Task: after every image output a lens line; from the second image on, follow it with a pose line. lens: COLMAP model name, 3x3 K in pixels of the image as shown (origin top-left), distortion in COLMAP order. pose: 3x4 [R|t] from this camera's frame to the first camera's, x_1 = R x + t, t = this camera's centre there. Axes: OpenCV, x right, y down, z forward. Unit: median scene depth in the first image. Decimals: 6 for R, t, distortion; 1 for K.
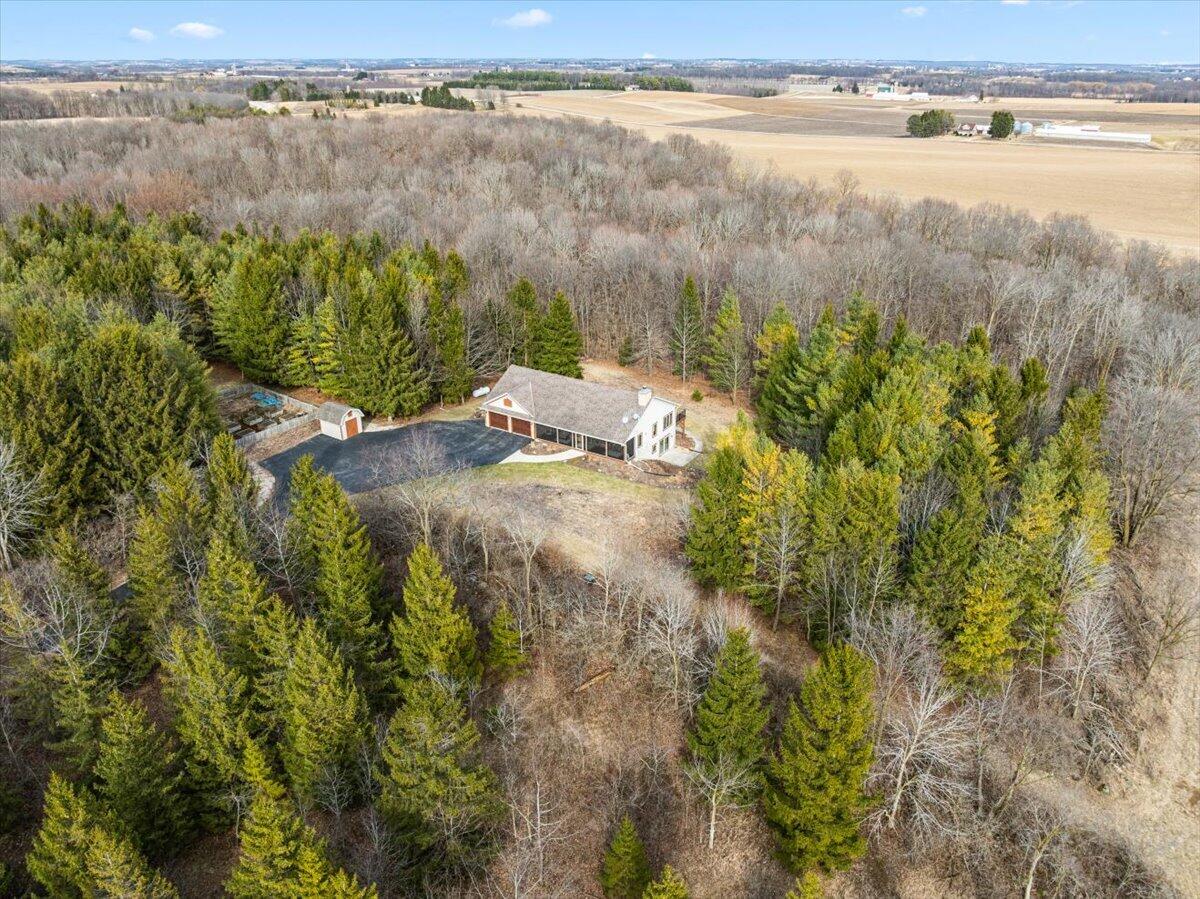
lens RADIAL K [[847.9, 0, 623.9], [0, 847.9, 445.9], [0, 0, 1]] dist [-0.052114, 0.018880]
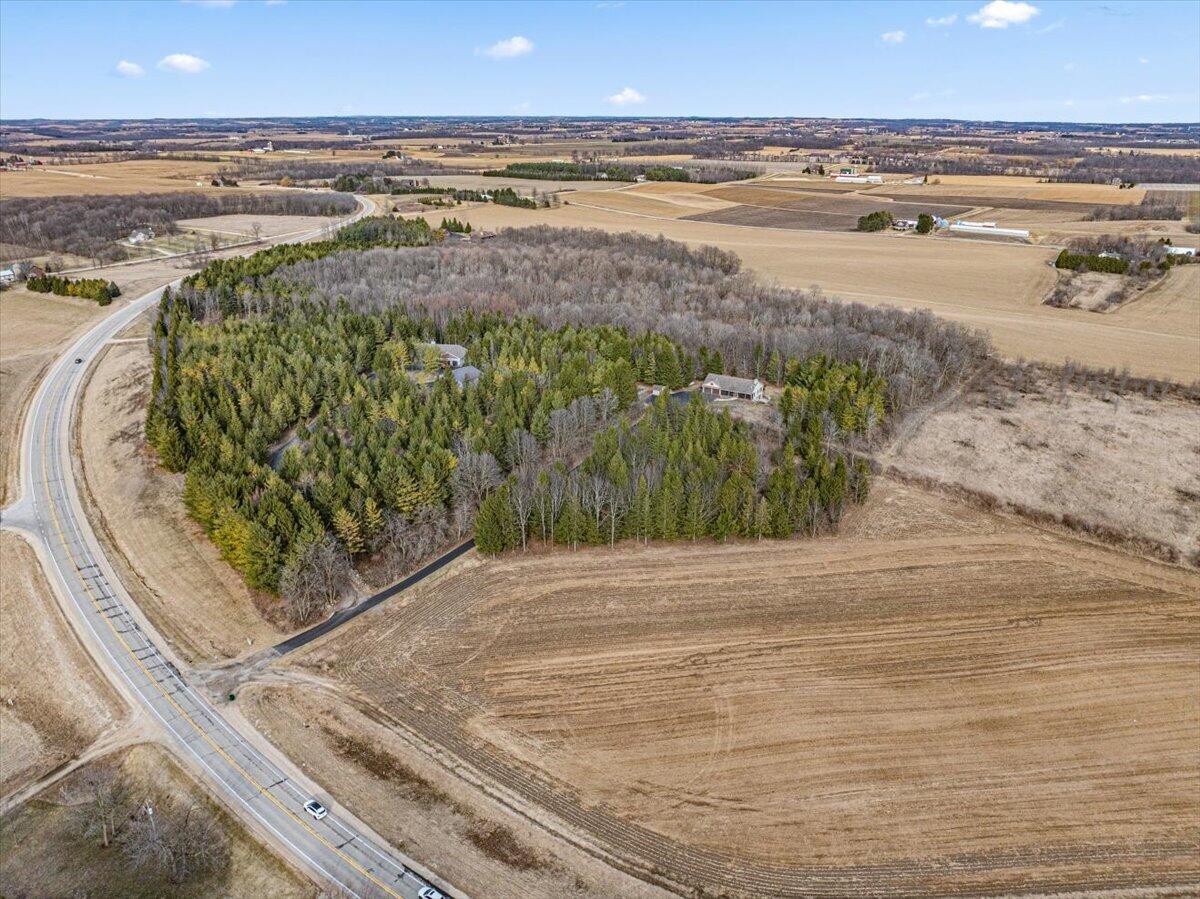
lens RADIAL K [[847.9, 0, 602.4], [0, 847.9, 441.0], [0, 0, 1]] dist [-0.052114, 0.018880]
pose [[0.999959, -0.007674, 0.004750, -0.079710], [0.007950, 0.998098, -0.061138, 0.050151], [-0.004272, 0.061173, 0.998118, -0.307517]]
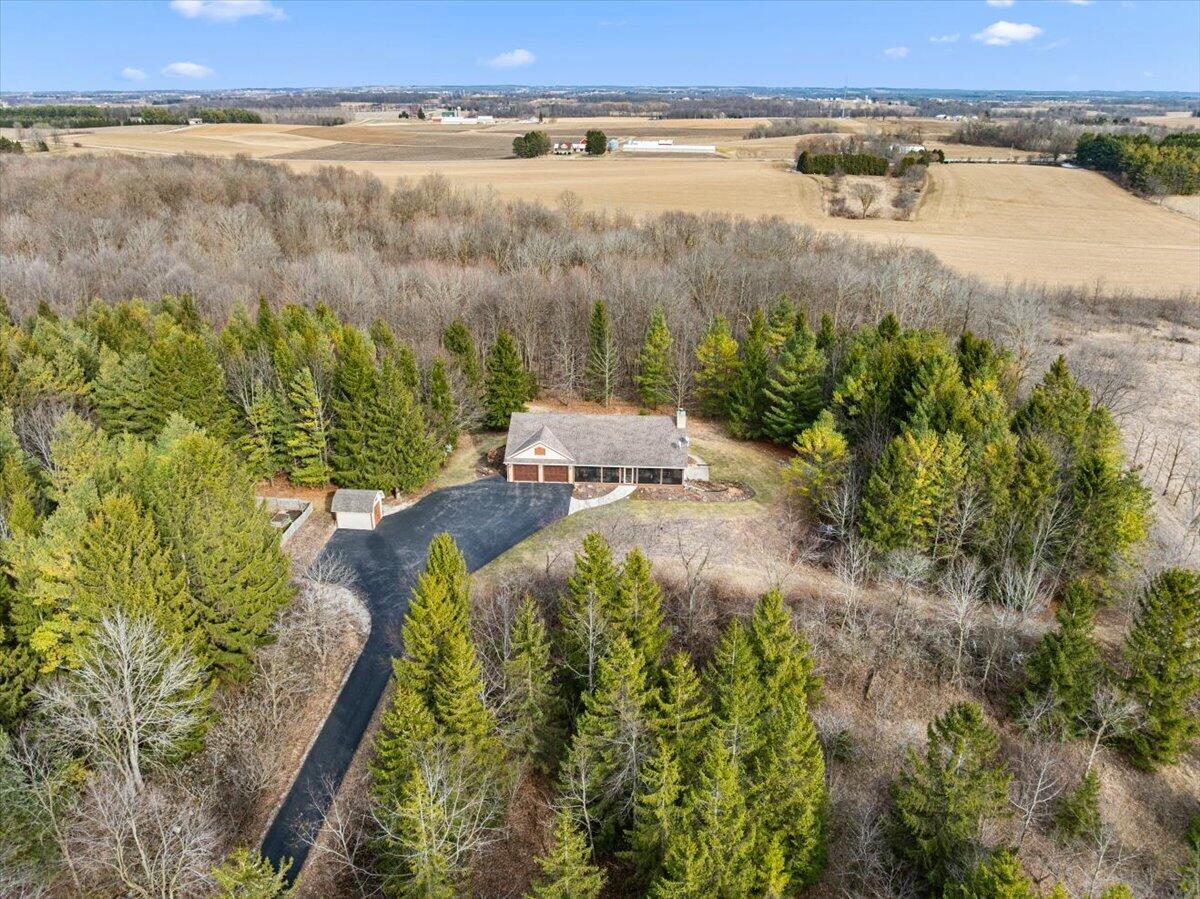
lens RADIAL K [[847.9, 0, 599.3], [0, 847.9, 448.2], [0, 0, 1]] dist [-0.052114, 0.018880]
pose [[0.888139, -0.182614, 0.421735, -0.066071], [0.193131, 0.981007, 0.018064, -0.008096], [-0.417024, 0.065407, 0.906539, 0.016746]]
